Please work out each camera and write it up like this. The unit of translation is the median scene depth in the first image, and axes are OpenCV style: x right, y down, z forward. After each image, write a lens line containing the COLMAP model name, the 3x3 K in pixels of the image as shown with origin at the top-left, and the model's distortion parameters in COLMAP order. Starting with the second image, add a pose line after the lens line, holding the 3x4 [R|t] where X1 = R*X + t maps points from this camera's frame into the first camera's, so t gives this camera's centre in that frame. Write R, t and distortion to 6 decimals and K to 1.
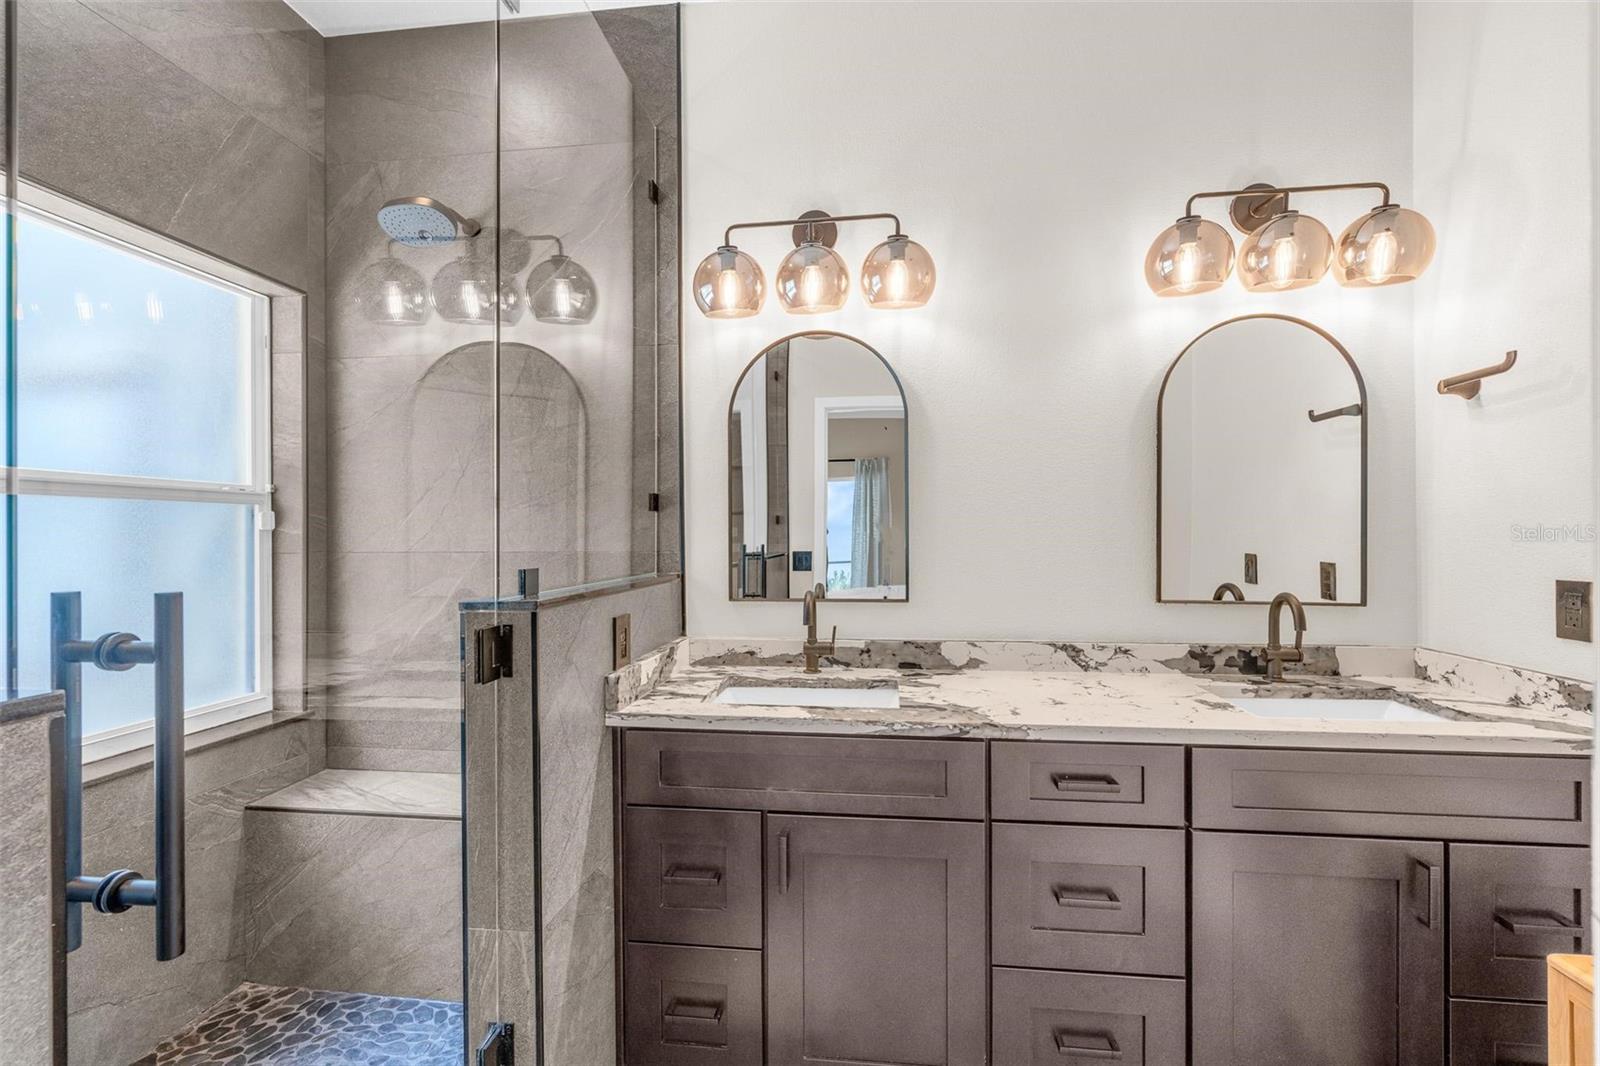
lens RADIAL K [[713.6, 0, 802.5], [0, 713.6, 532.8], [0, 0, 1]] dist [-0.011828, 0.004287]
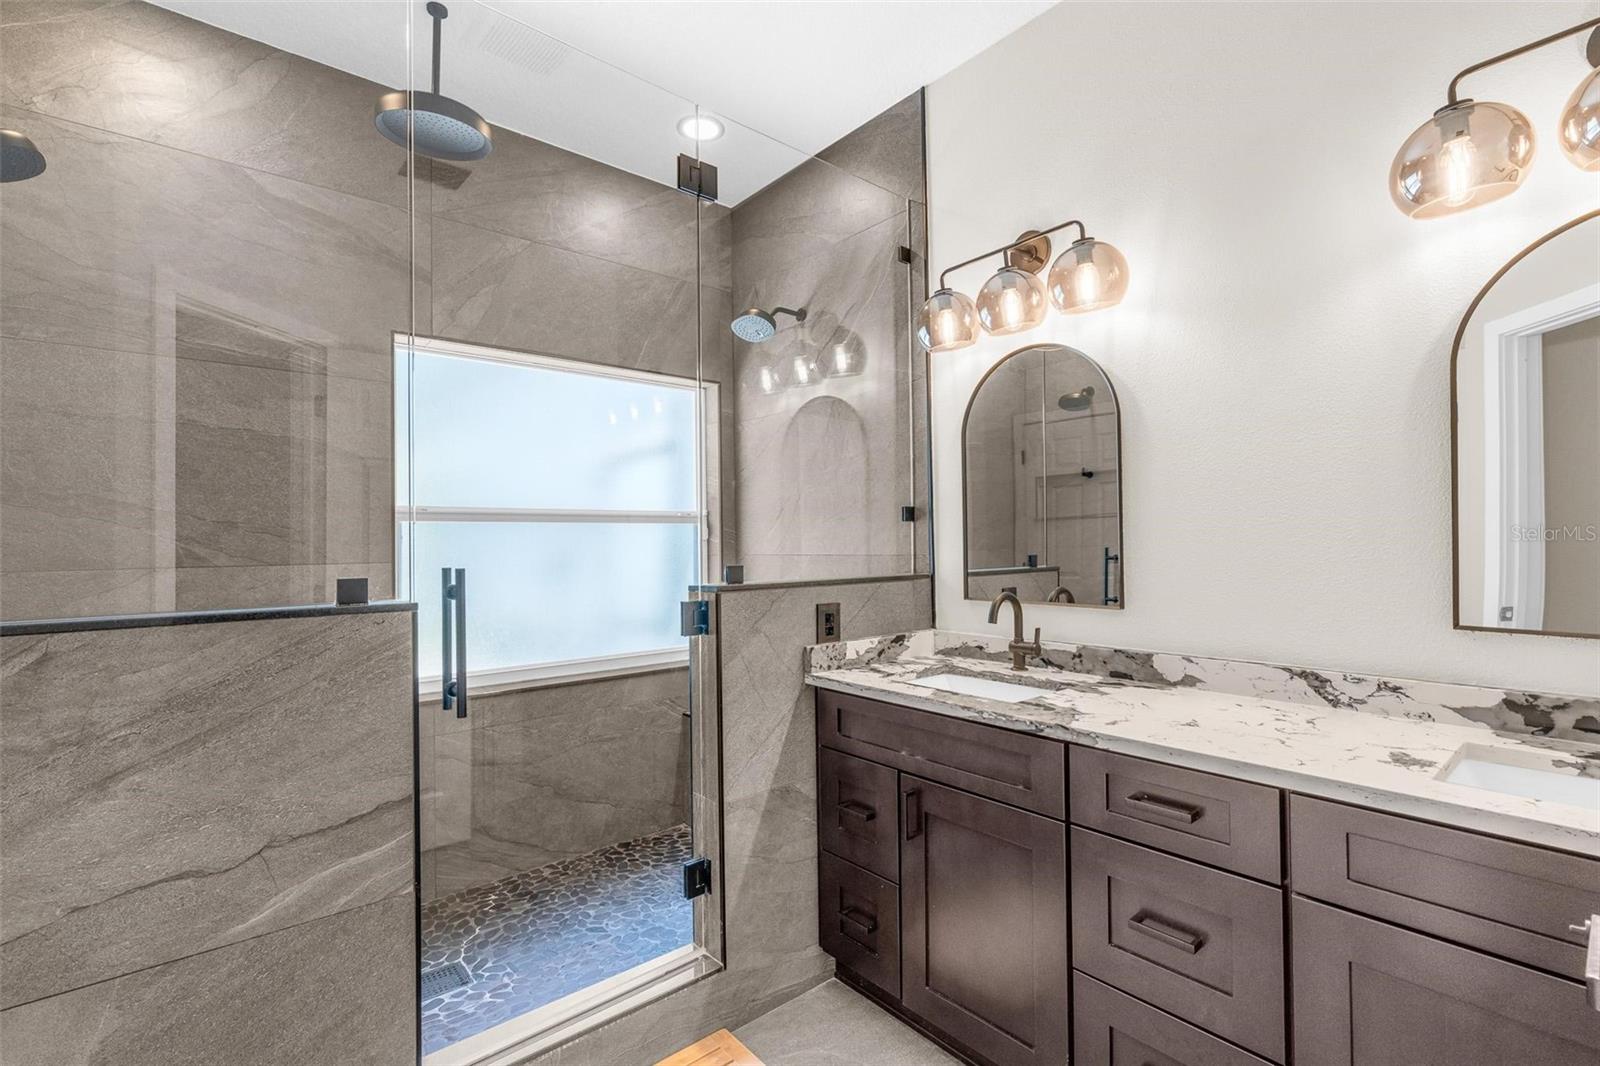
lens RADIAL K [[713.6, 0, 801.6], [0, 713.6, 537.5], [0, 0, 1]] dist [-0.011828, 0.004287]
pose [[0.734718, -0.010454, -0.678292, 0.503733], [0.009611, 0.999941, -0.005002, 0.000730], [0.678304, -0.002844, 0.734776, 0.001366]]
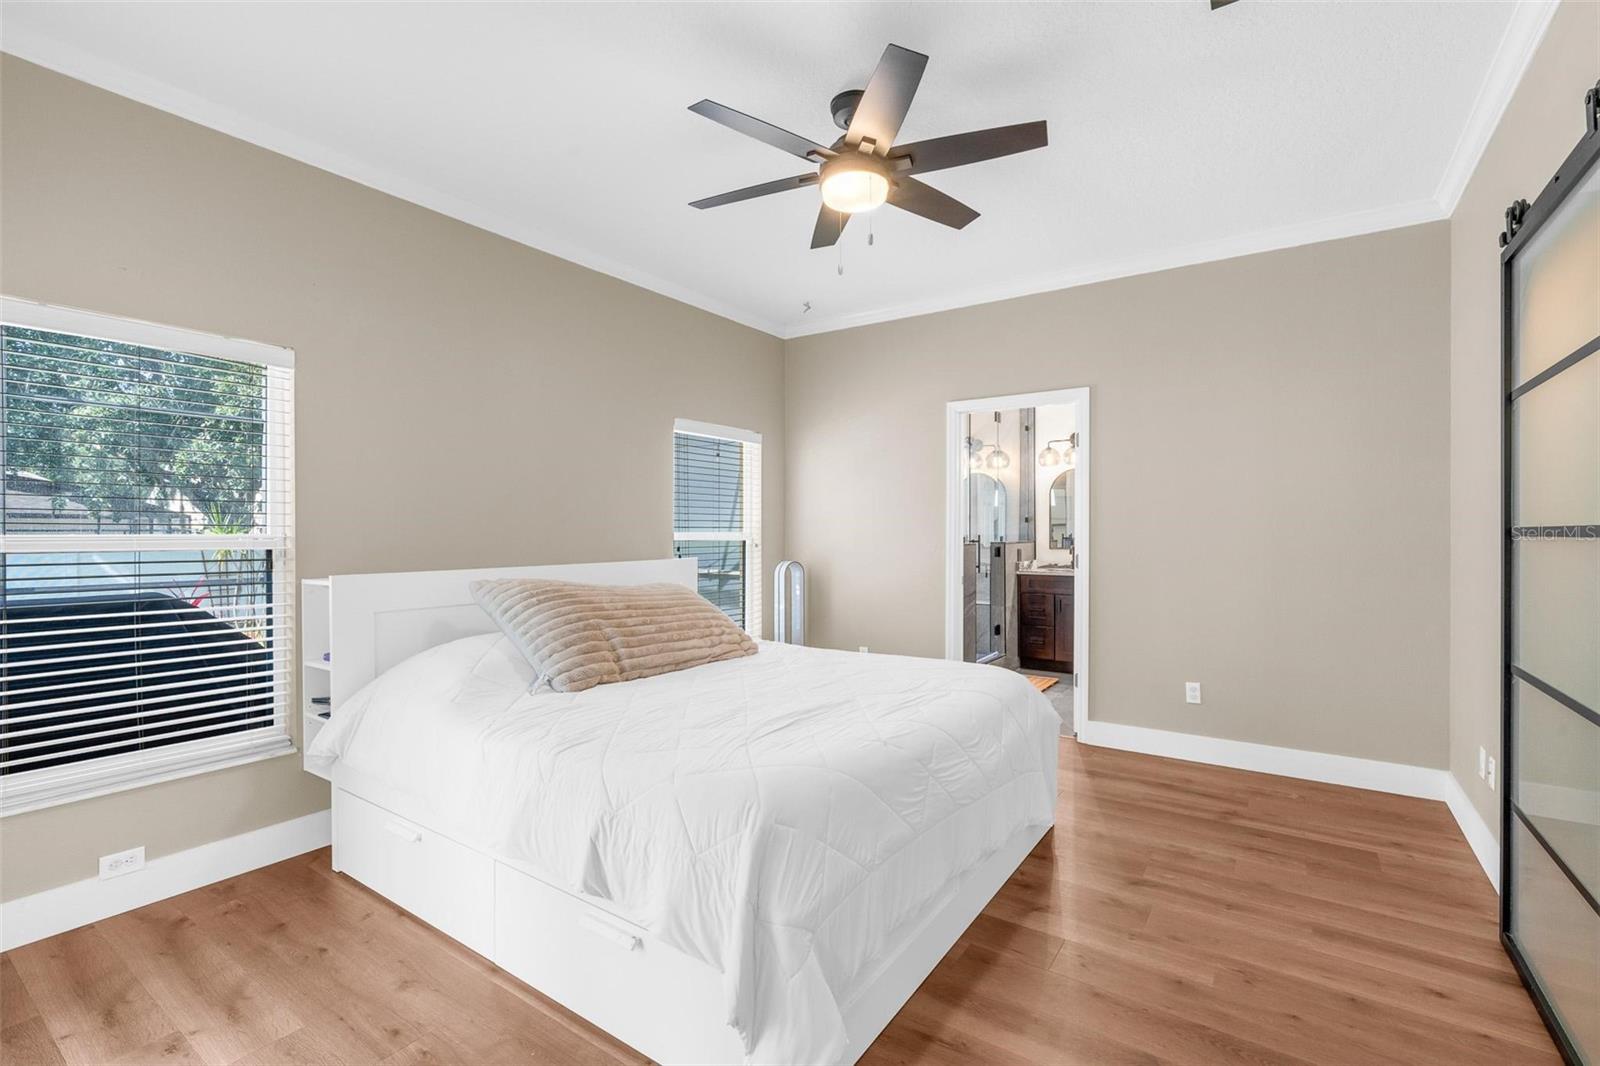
lens RADIAL K [[713.6, 0, 802.0], [0, 713.6, 539.6], [0, 0, 1]] dist [-0.011828, 0.004287]
pose [[0.883909, 0.007020, -0.467606, 0.466982], [0.003664, 0.999753, 0.021935, -0.026939], [0.467644, -0.021102, 0.883665, -2.695123]]
